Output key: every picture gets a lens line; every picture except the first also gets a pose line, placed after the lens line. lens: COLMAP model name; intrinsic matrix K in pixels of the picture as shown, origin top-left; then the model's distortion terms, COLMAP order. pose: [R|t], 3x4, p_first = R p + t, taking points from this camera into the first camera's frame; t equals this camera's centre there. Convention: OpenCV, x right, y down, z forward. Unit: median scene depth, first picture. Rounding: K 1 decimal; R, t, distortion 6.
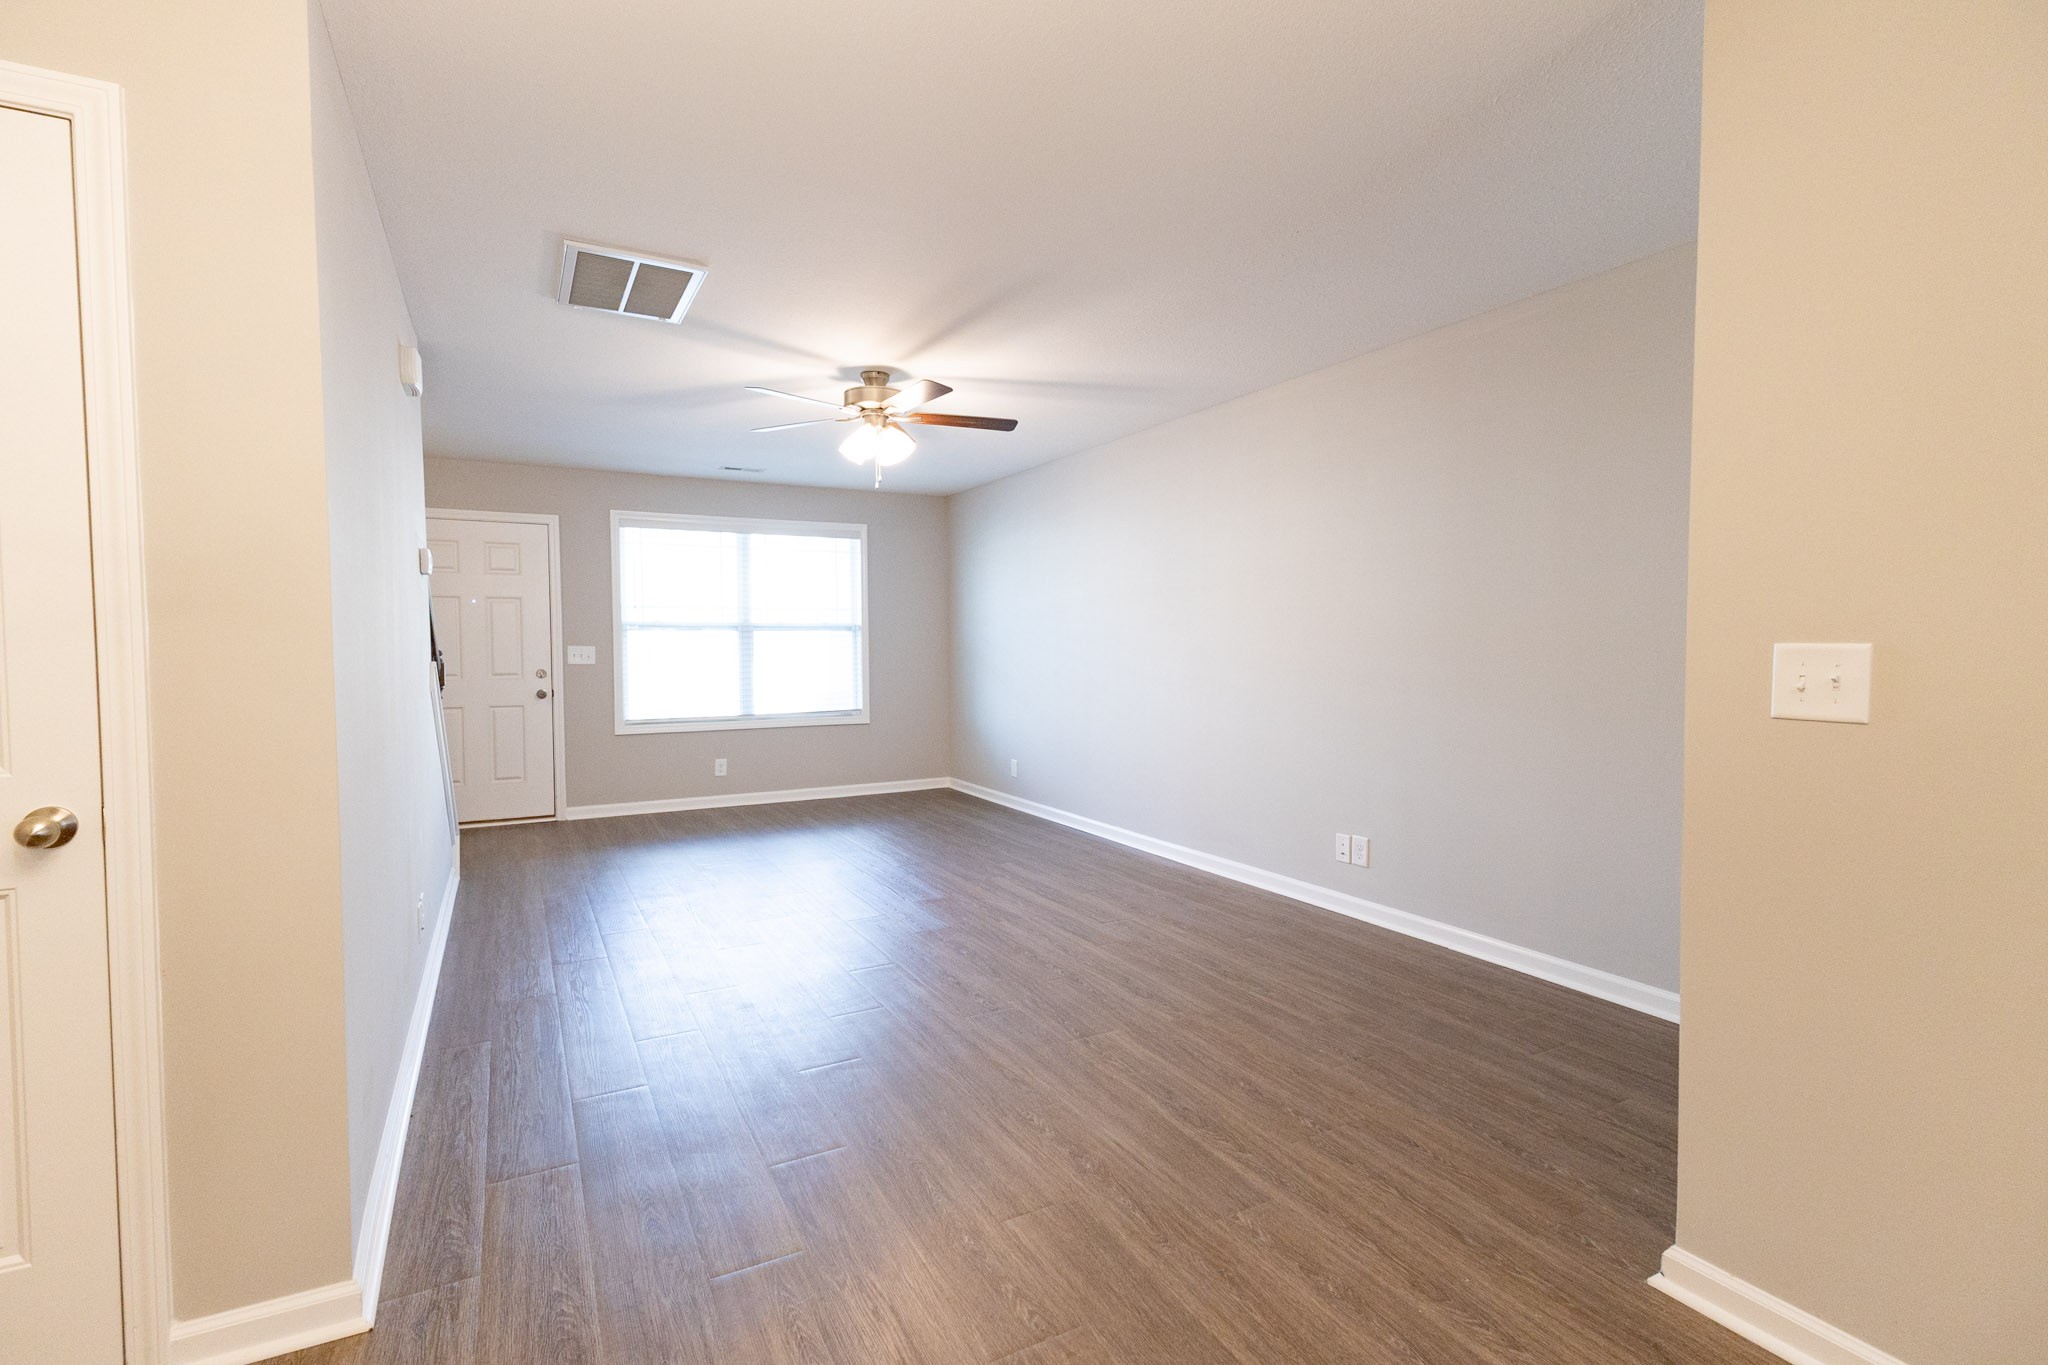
lens RADIAL K [[947.6, 0, 1024.9], [0, 947.6, 684.4], [0, 0, 1]] dist [0.022539, -0.007676]
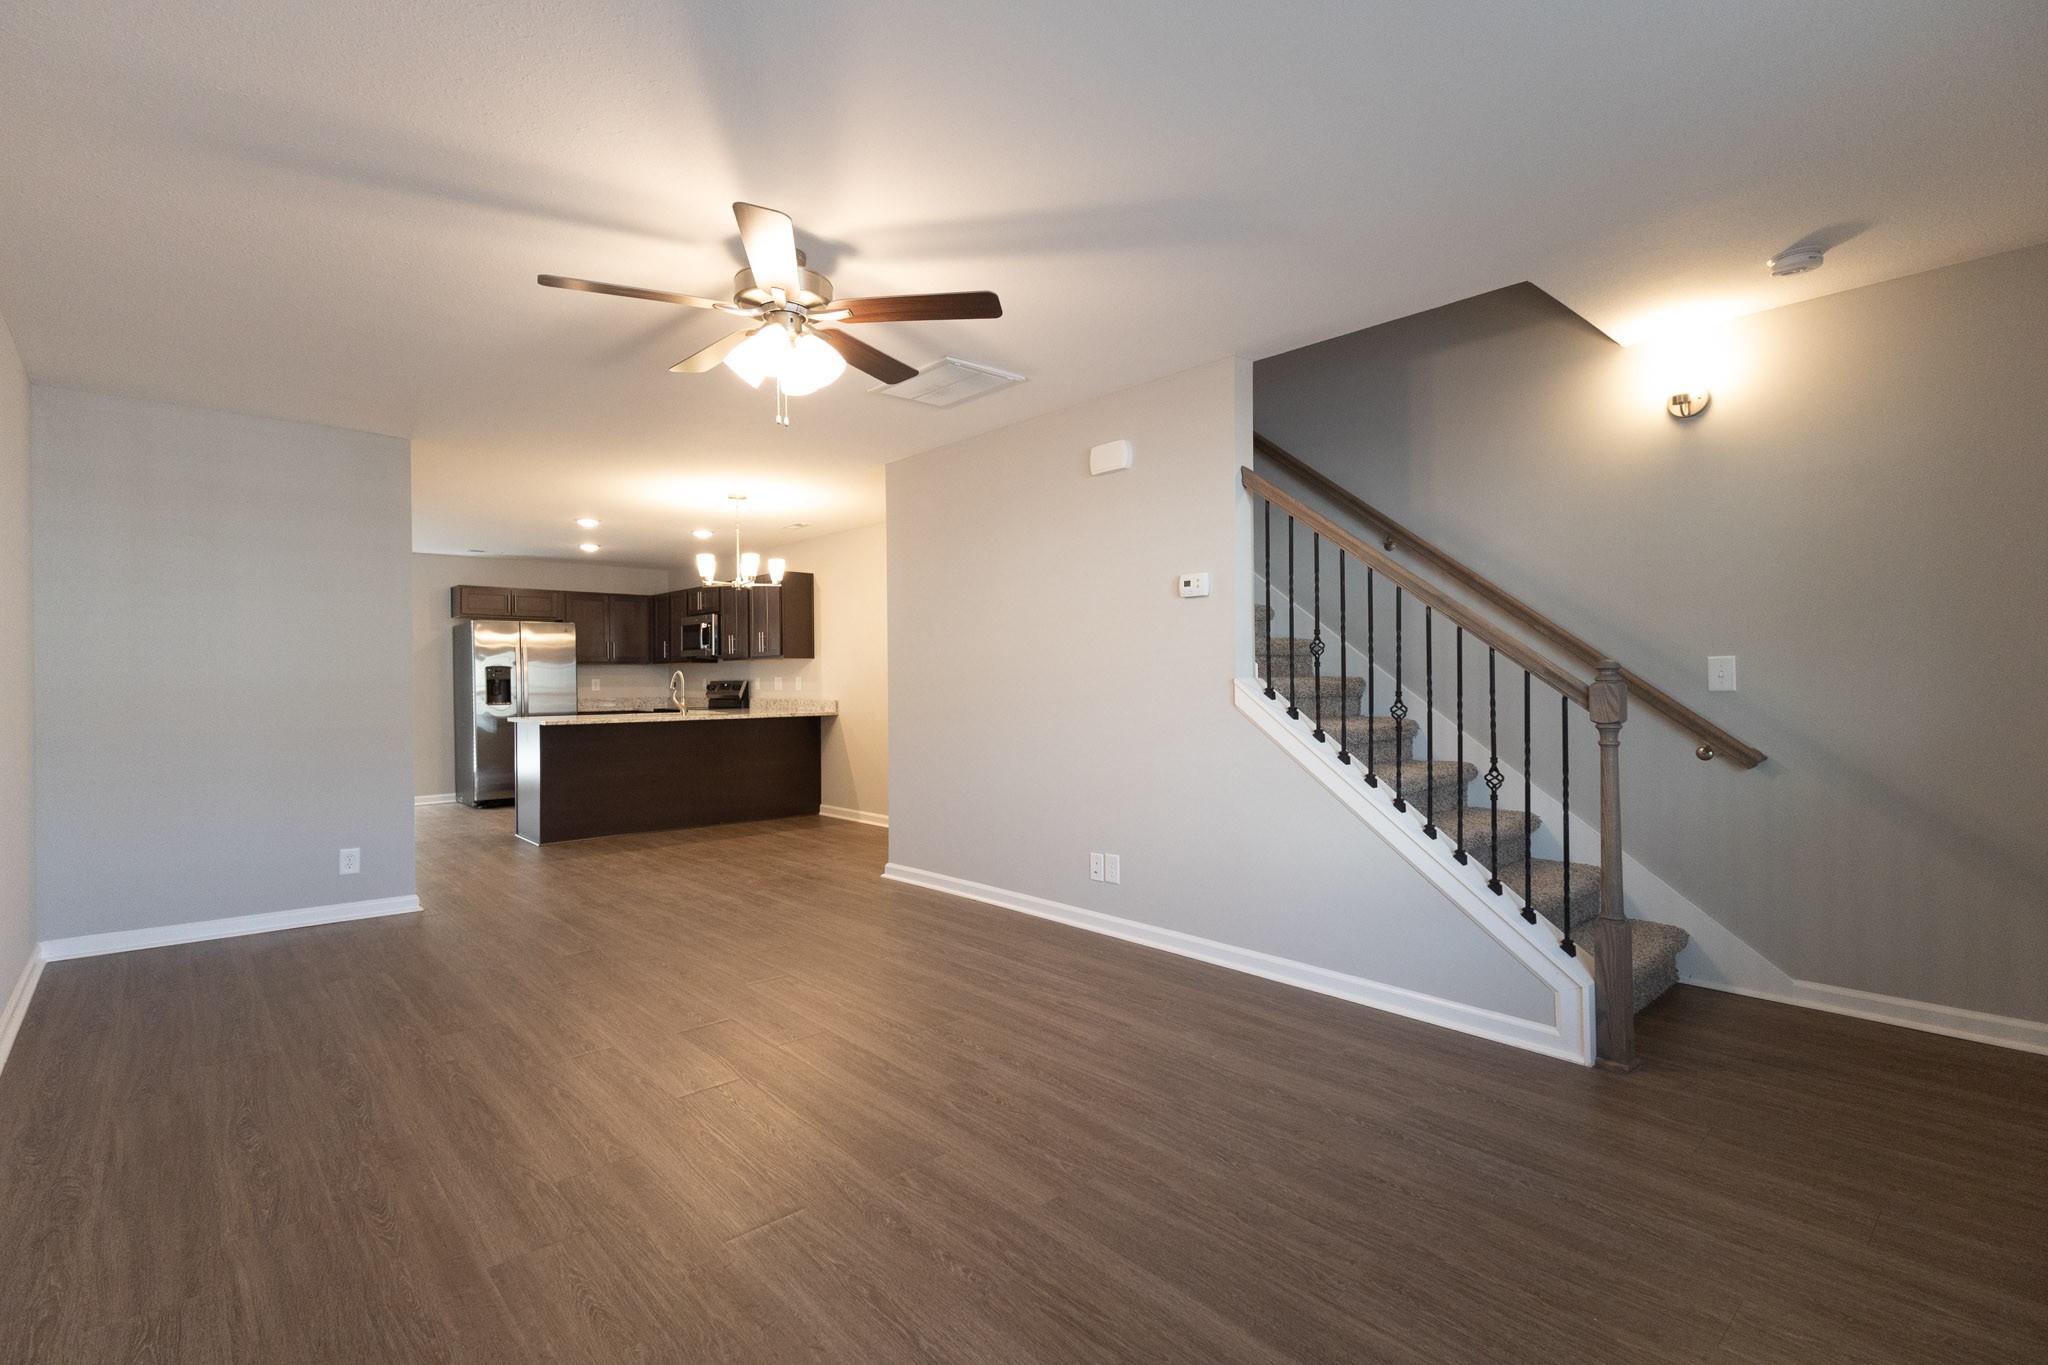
lens RADIAL K [[947.6, 0, 1024.5], [0, 947.6, 679.9], [0, 0, 1]] dist [0.022539, -0.007676]
pose [[-0.973986, 0.011243, -0.226327, -0.171059], [0.000993, 0.998971, 0.045352, -0.063315], [0.226604, 0.043948, -0.972995, 1.736879]]
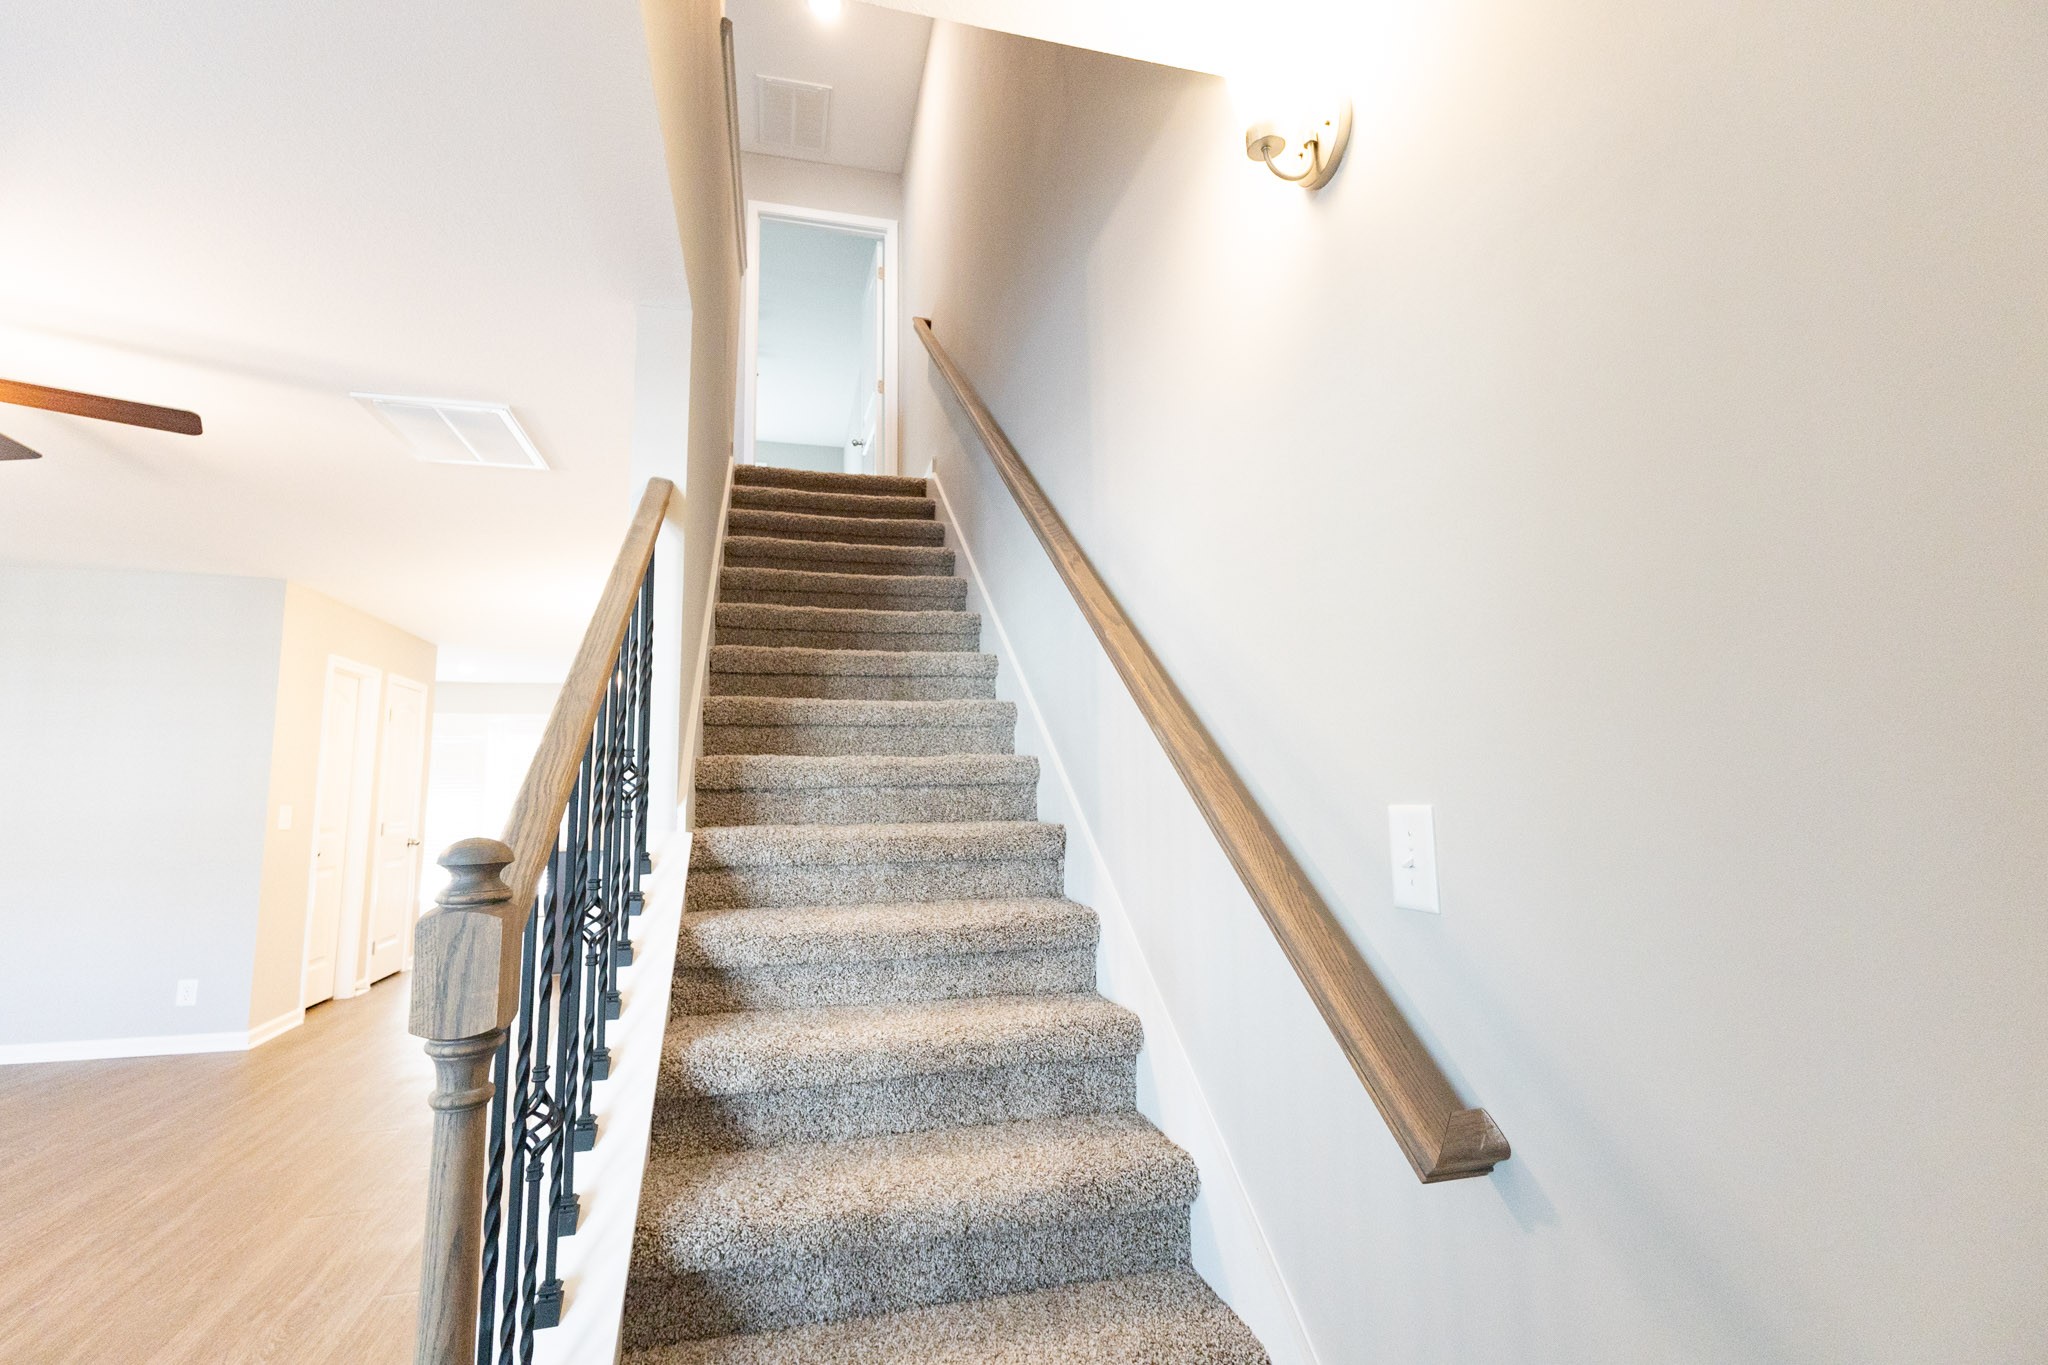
lens RADIAL K [[947.6, 0, 1024.4], [0, 947.6, 675.2], [0, 0, 1]] dist [0.022539, -0.007676]
pose [[-0.970466, 0.040727, 0.237776, -0.914437], [0.022235, 0.996551, -0.079945, -0.063688], [-0.240212, -0.072297, -0.968024, 1.363582]]
